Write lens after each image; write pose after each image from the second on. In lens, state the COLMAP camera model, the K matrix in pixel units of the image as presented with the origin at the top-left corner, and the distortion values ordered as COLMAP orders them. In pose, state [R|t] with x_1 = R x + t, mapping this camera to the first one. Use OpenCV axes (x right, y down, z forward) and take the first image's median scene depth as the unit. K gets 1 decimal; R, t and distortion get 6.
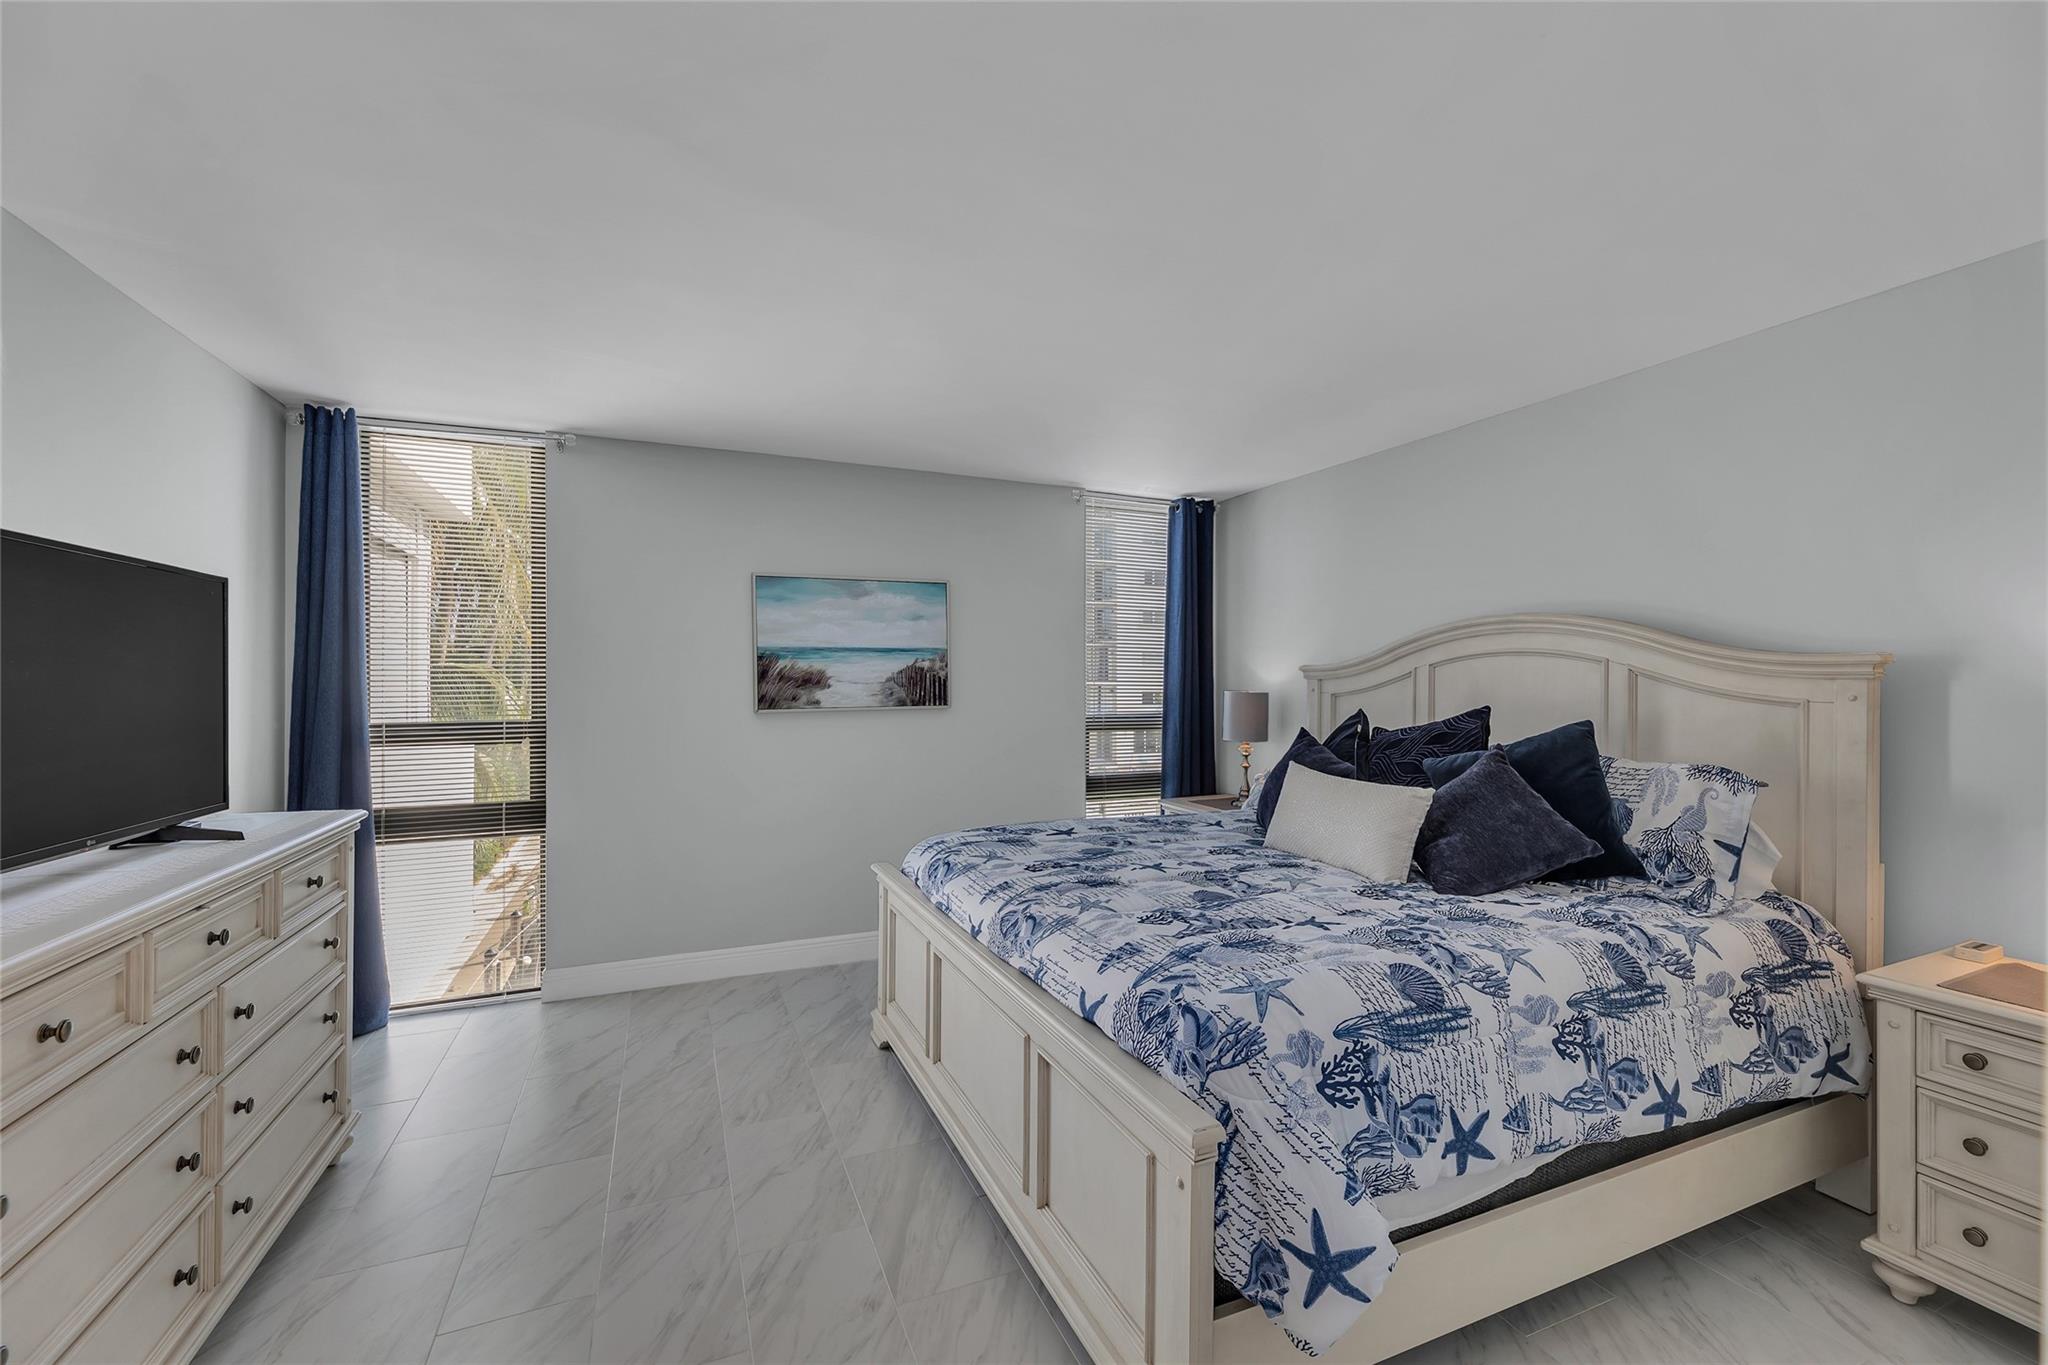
lens RADIAL K [[839.8, 0, 1024.8], [0, 839.8, 694.1], [0, 0, 1]] dist [-0.001389, 0.000457]
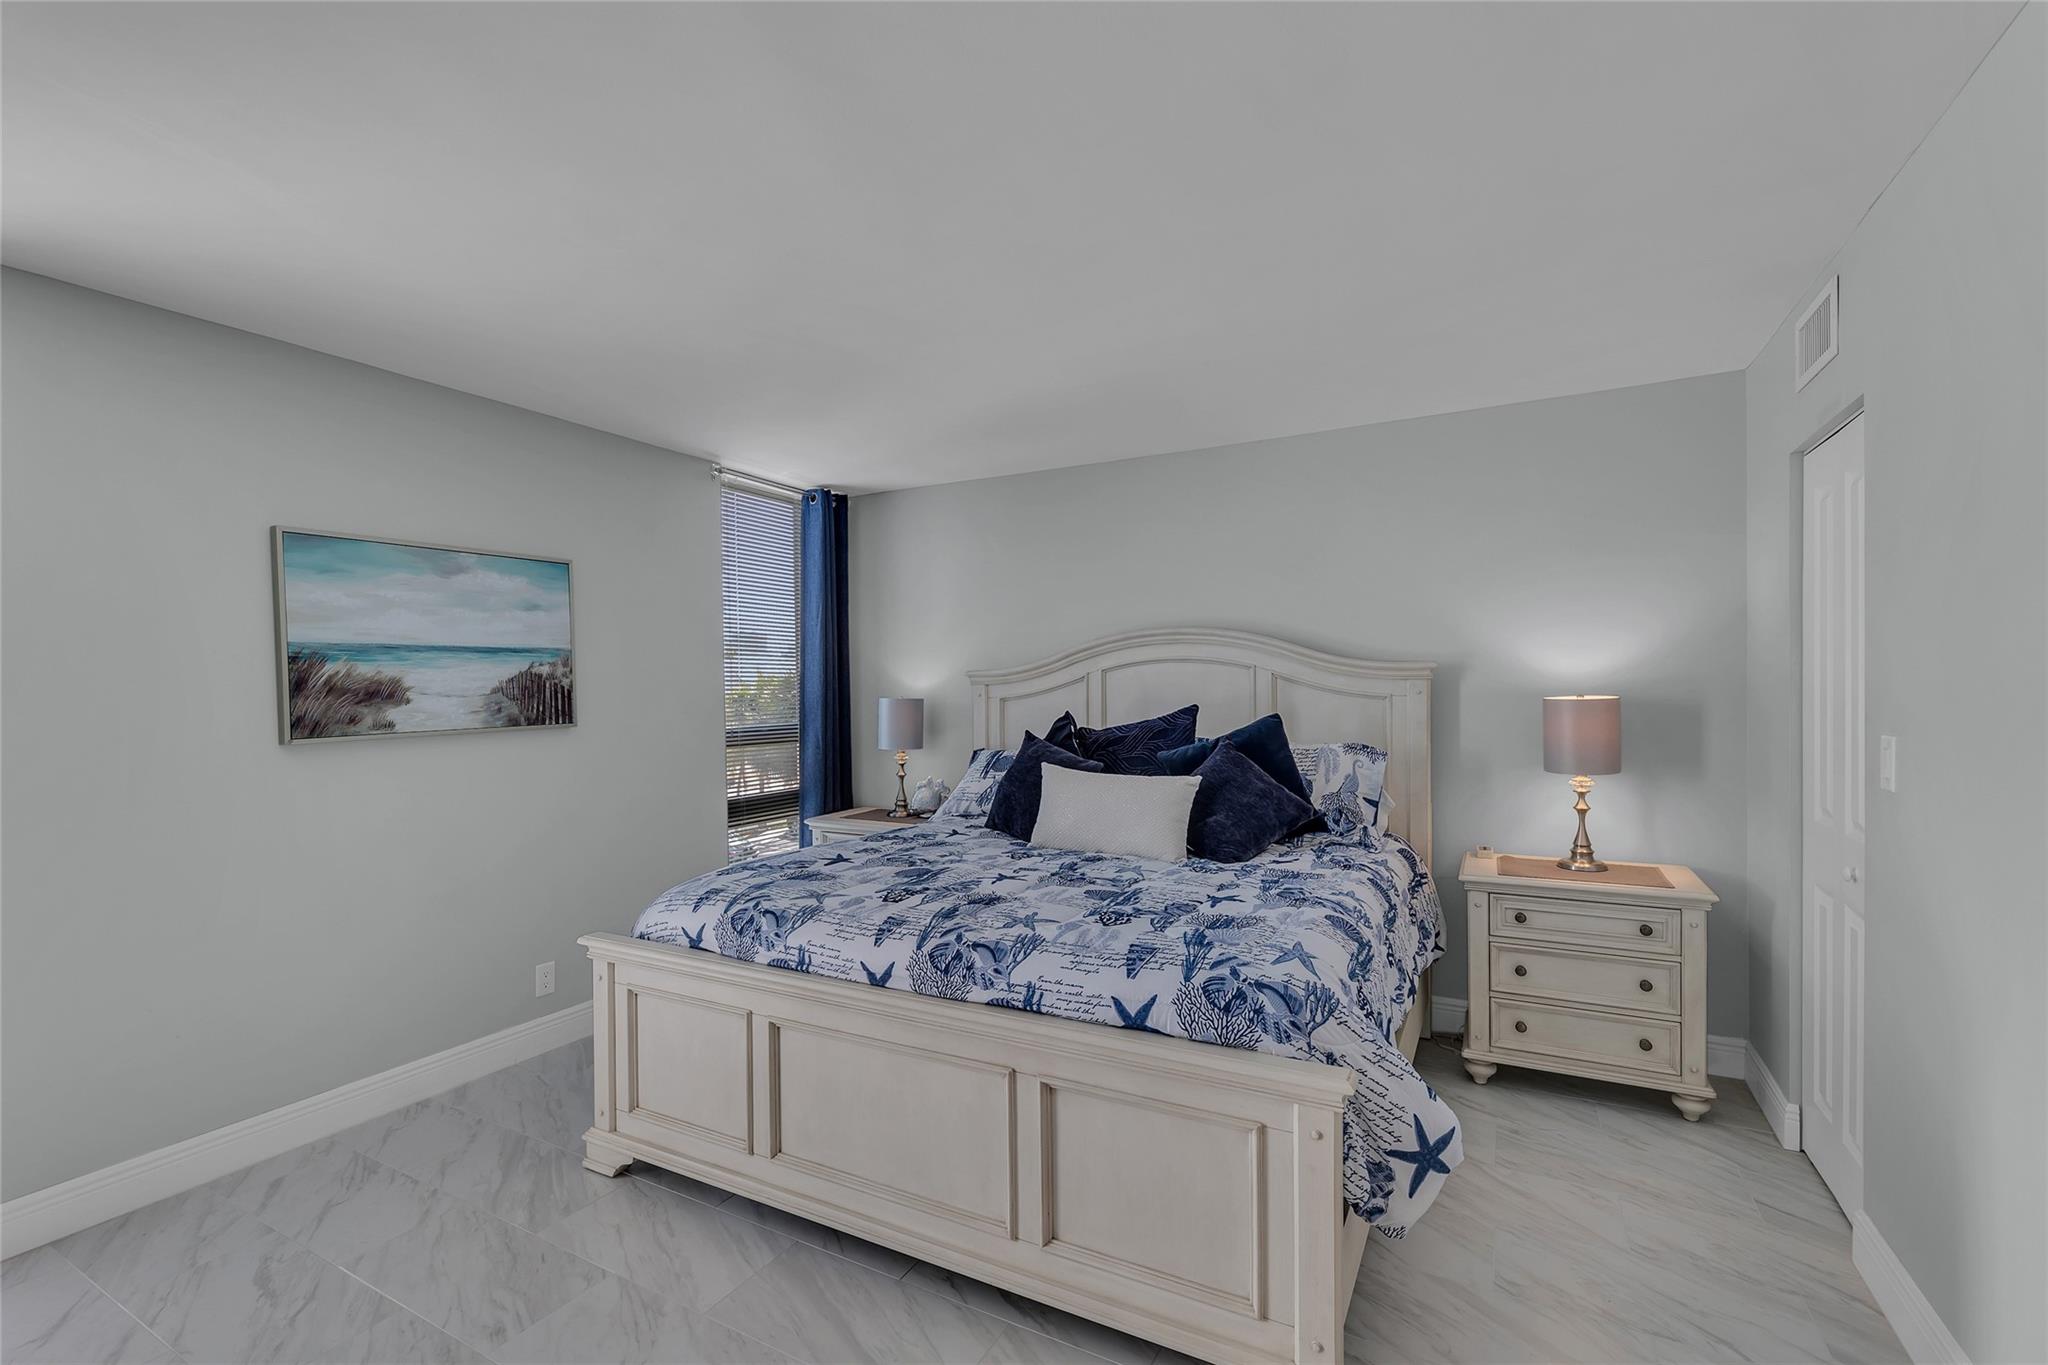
lens RADIAL K [[895.5, 0, 1030.3], [0, 895.5, 714.1], [0, 0, 1]] dist [-0.002054, -0.001031]
pose [[0.786199, -0.029700, 0.617259, -0.422274], [0.022714, 0.999558, 0.019165, -0.001923], [-0.617556, -0.001047, 0.786526, 0.156462]]
